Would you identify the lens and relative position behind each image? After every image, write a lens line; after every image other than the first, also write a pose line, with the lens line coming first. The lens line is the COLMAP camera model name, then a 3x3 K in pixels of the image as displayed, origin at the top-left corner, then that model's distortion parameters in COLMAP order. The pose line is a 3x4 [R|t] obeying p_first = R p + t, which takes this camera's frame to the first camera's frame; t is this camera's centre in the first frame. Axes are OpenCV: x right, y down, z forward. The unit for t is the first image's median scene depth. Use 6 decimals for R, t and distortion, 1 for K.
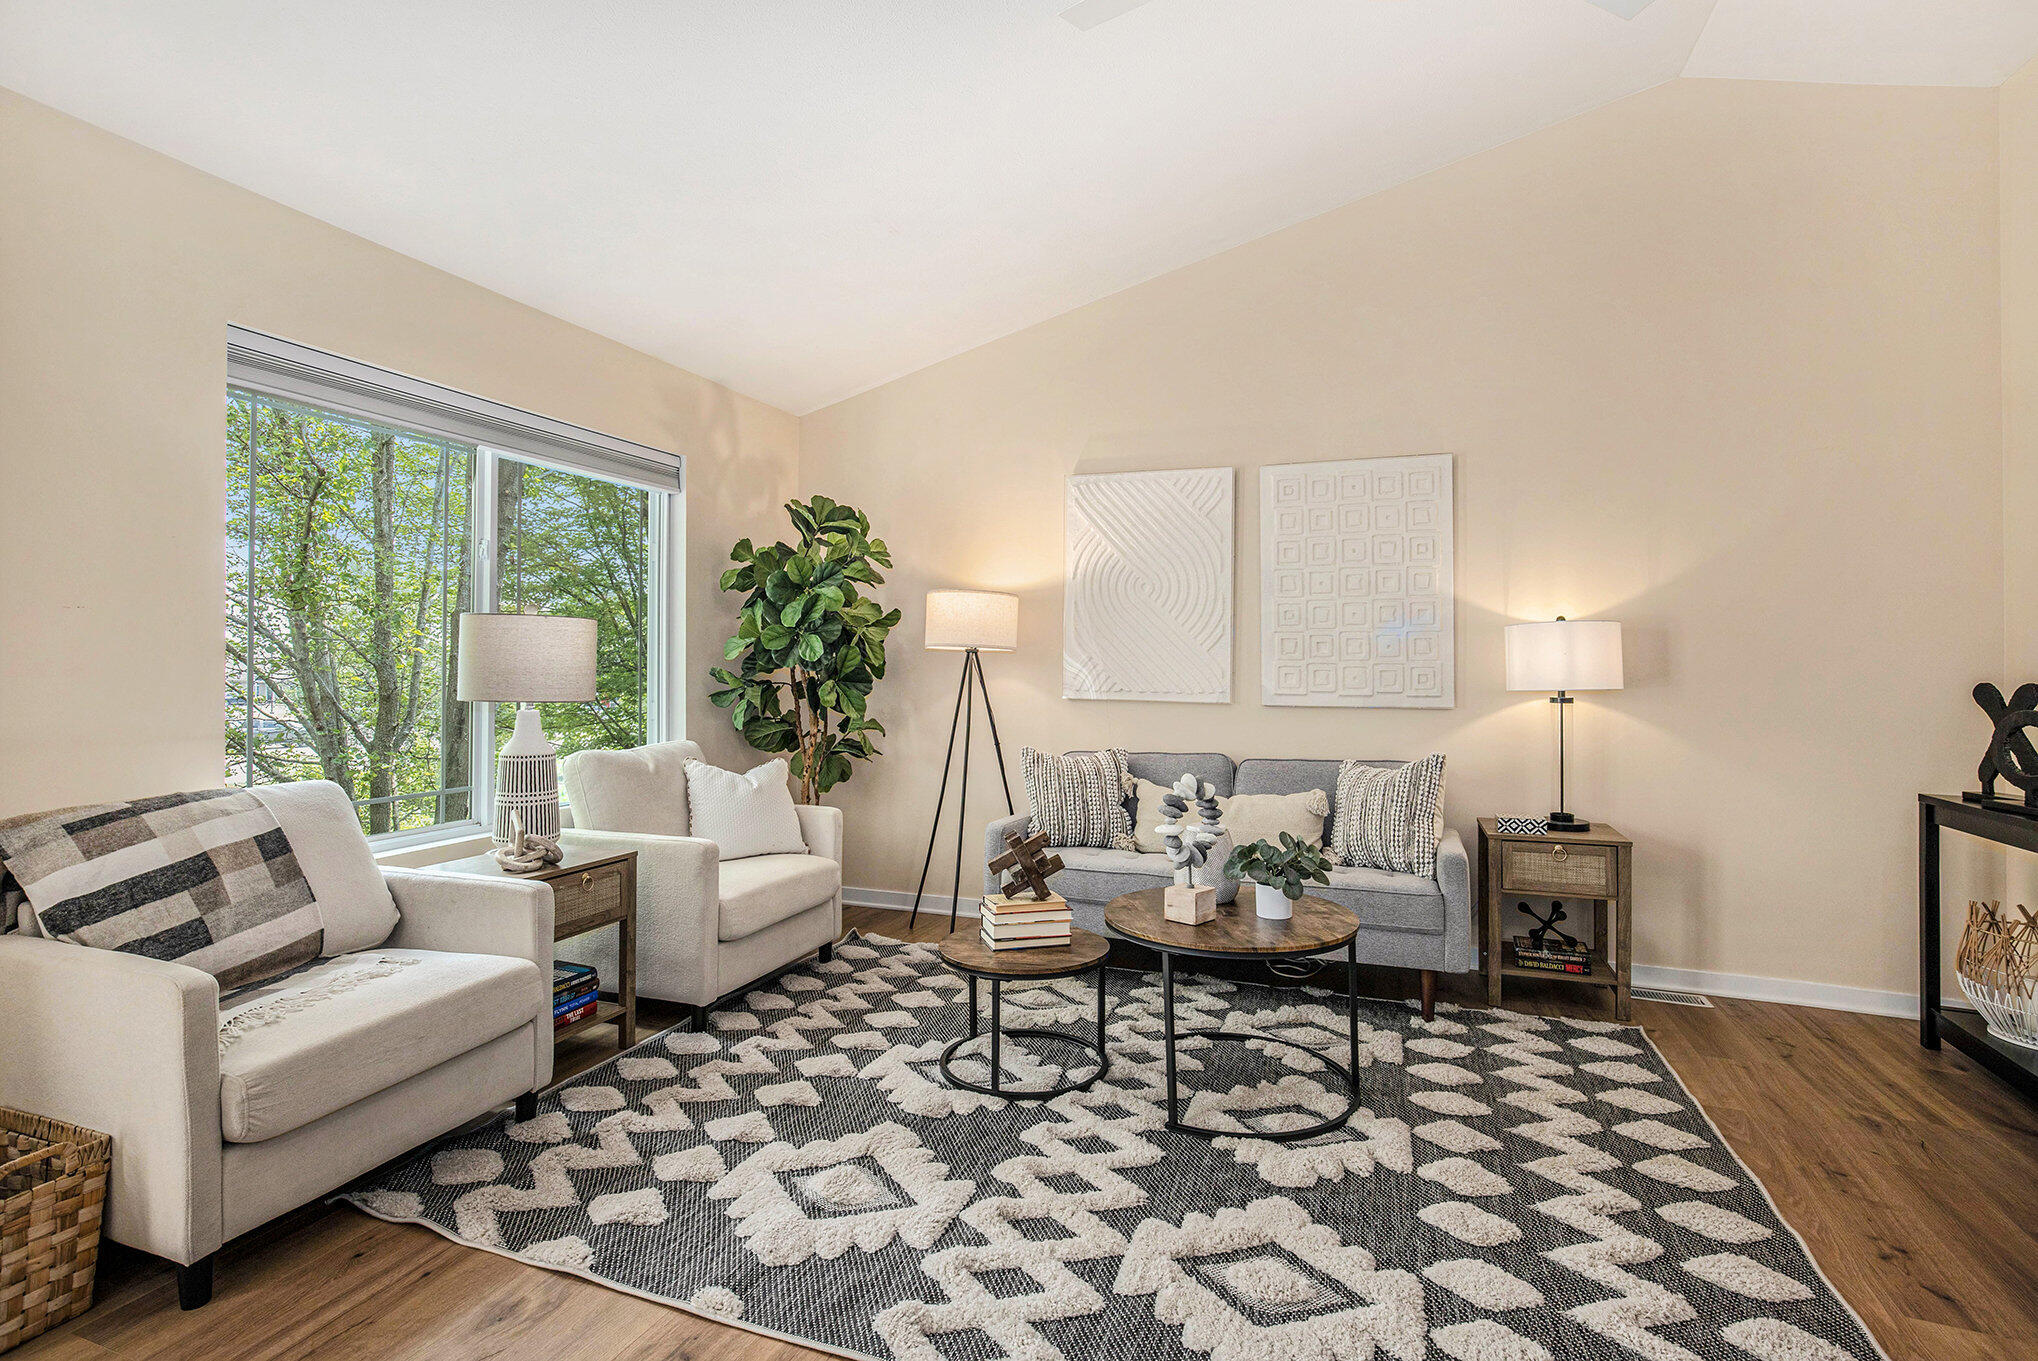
lens RADIAL K [[976.6, 0, 1017.0], [0, 976.6, 678.8], [0, 0, 1]] dist [0.001590, 0.000623]
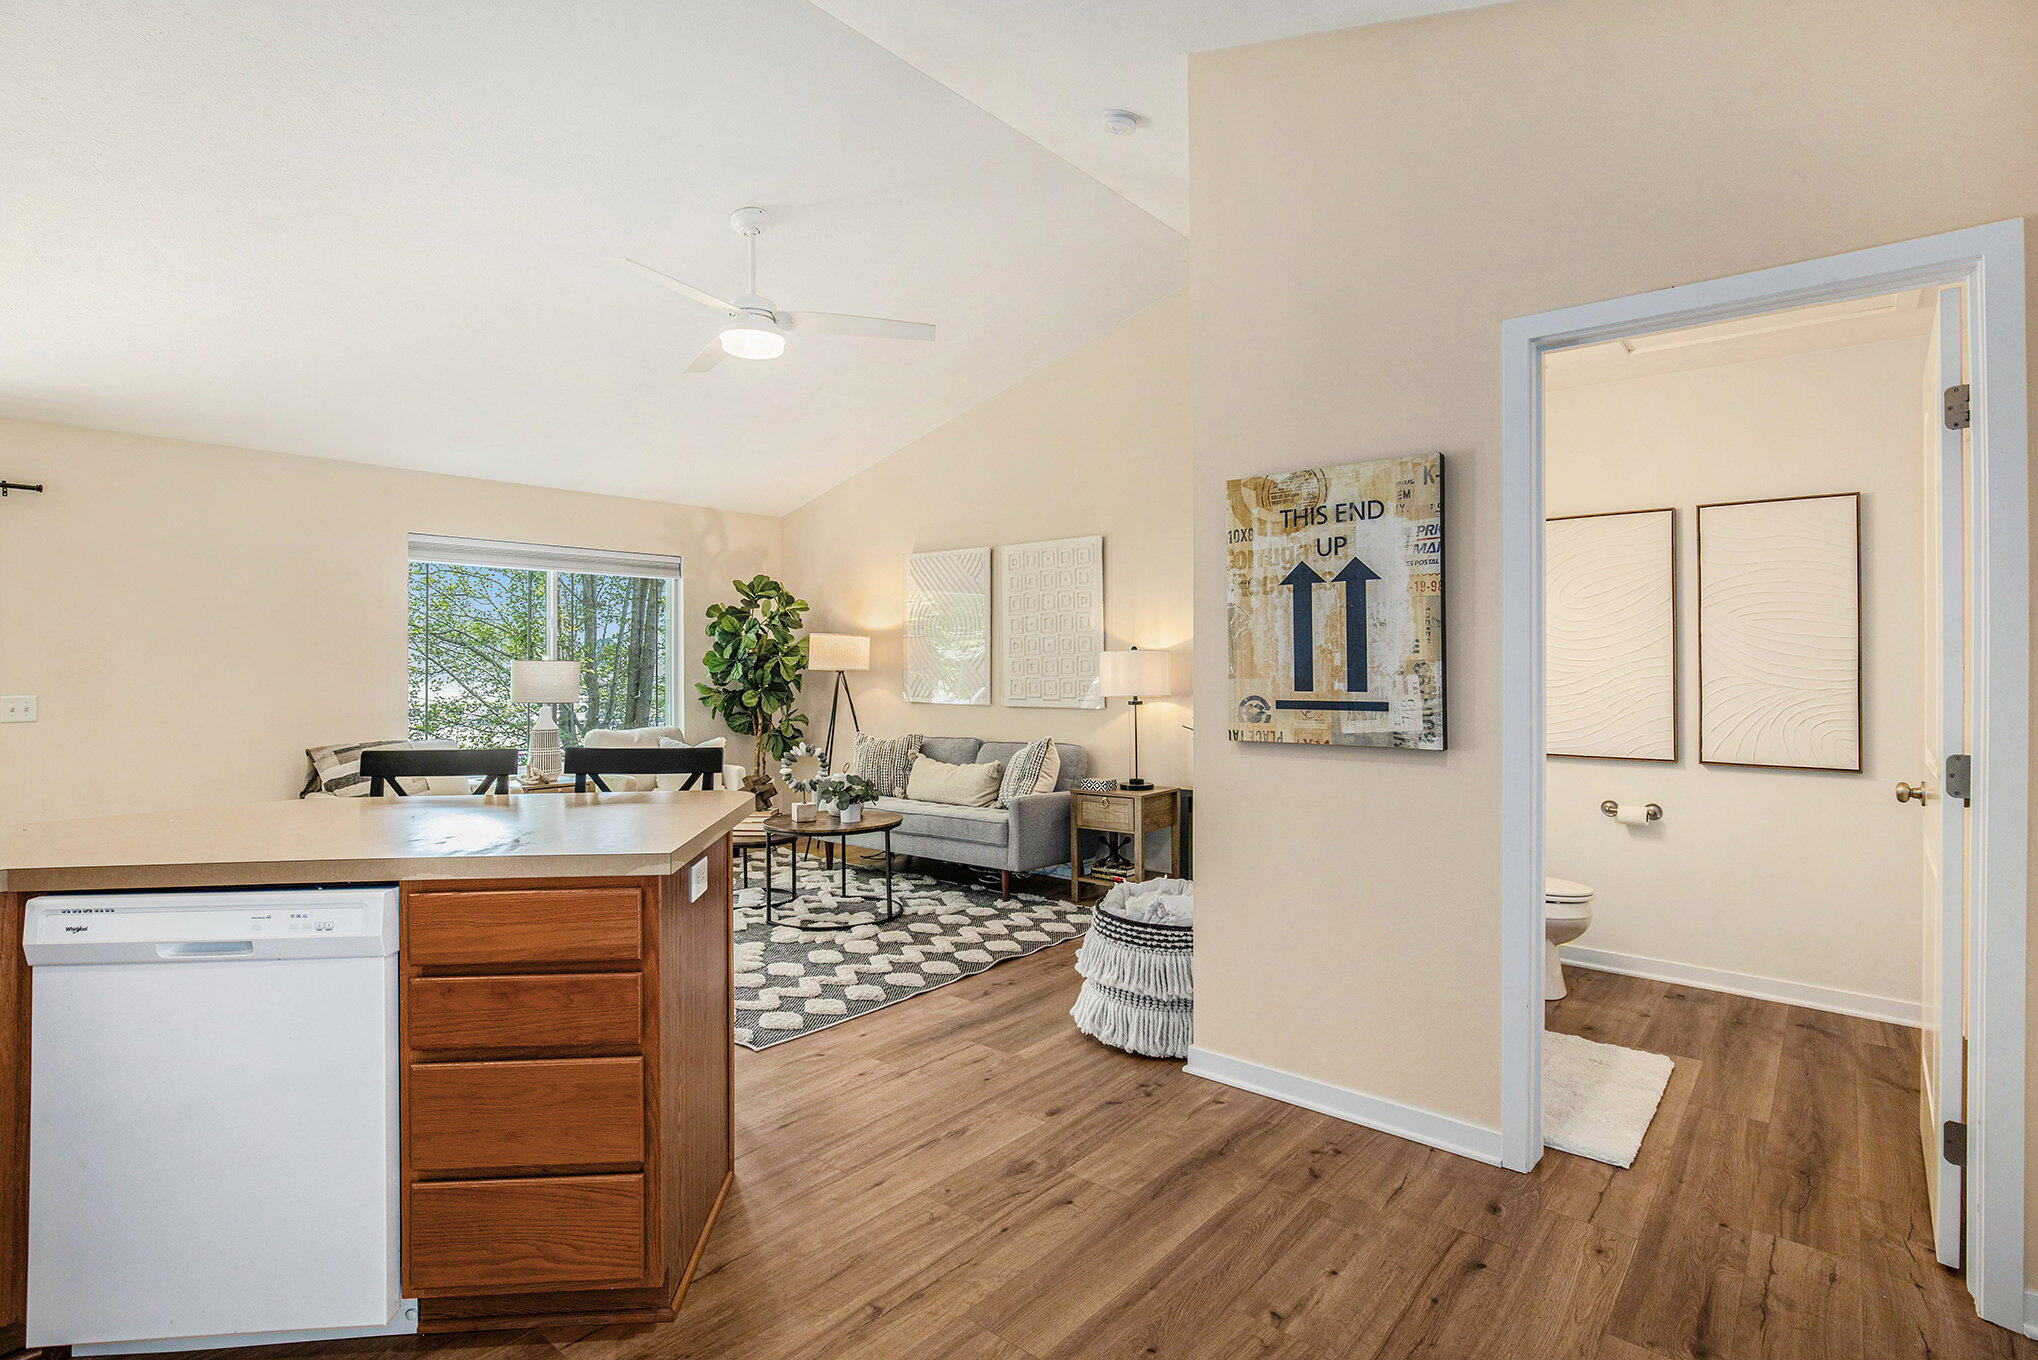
lens RADIAL K [[976.6, 0, 1012.9], [0, 976.6, 677.1], [0, 0, 1]] dist [0.001590, 0.000623]
pose [[0.947024, -0.006003, -0.321108, 0.744572], [0.004354, 0.999973, -0.005853, -0.008387], [0.321135, 0.004145, 0.947025, -0.409272]]
